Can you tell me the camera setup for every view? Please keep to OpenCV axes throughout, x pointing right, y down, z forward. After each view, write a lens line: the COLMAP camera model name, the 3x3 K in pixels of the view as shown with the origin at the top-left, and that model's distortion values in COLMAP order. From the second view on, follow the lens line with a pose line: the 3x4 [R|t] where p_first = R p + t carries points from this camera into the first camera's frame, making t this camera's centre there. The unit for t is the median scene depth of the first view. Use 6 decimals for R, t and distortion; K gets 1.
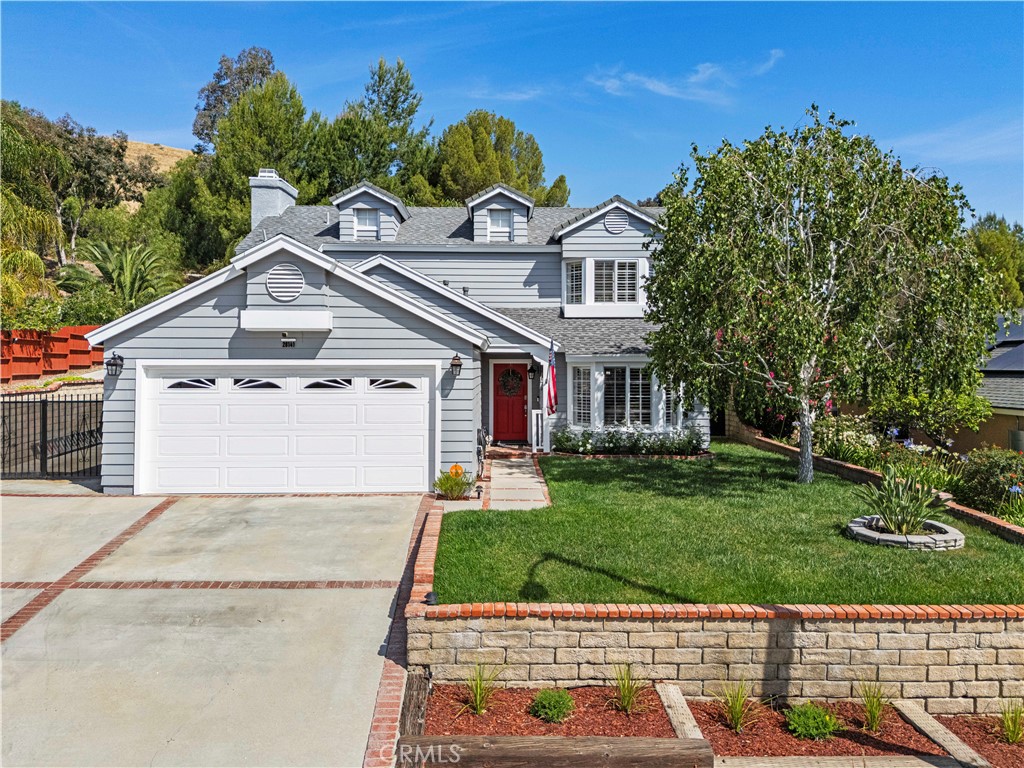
lens RADIAL K [[784.3, 0, 512.0], [0, 784.3, 384.0], [0, 0, 1]] dist [0.067802, -0.059440]
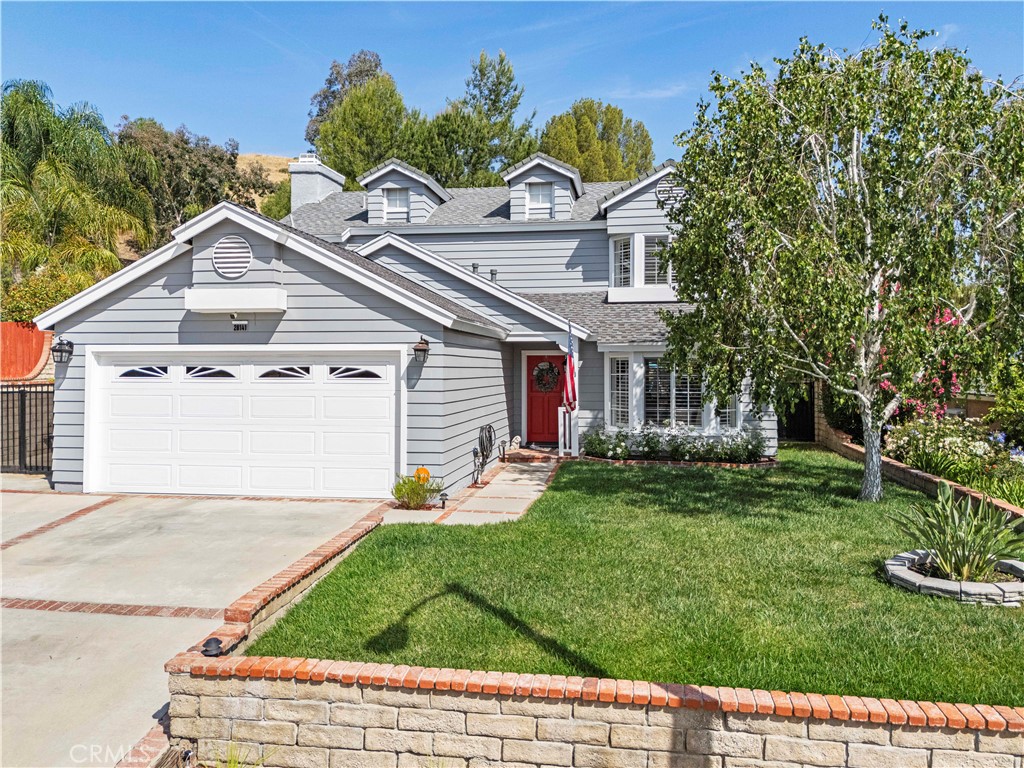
lens RADIAL K [[784.3, 0, 512.0], [0, 784.3, 384.0], [0, 0, 1]] dist [0.067802, -0.059440]
pose [[0.984138, 0.003256, -0.177372, 0.172590], [-0.004289, 0.999976, -0.005442, 0.016501], [0.177351, 0.006116, 0.984129, 0.179204]]
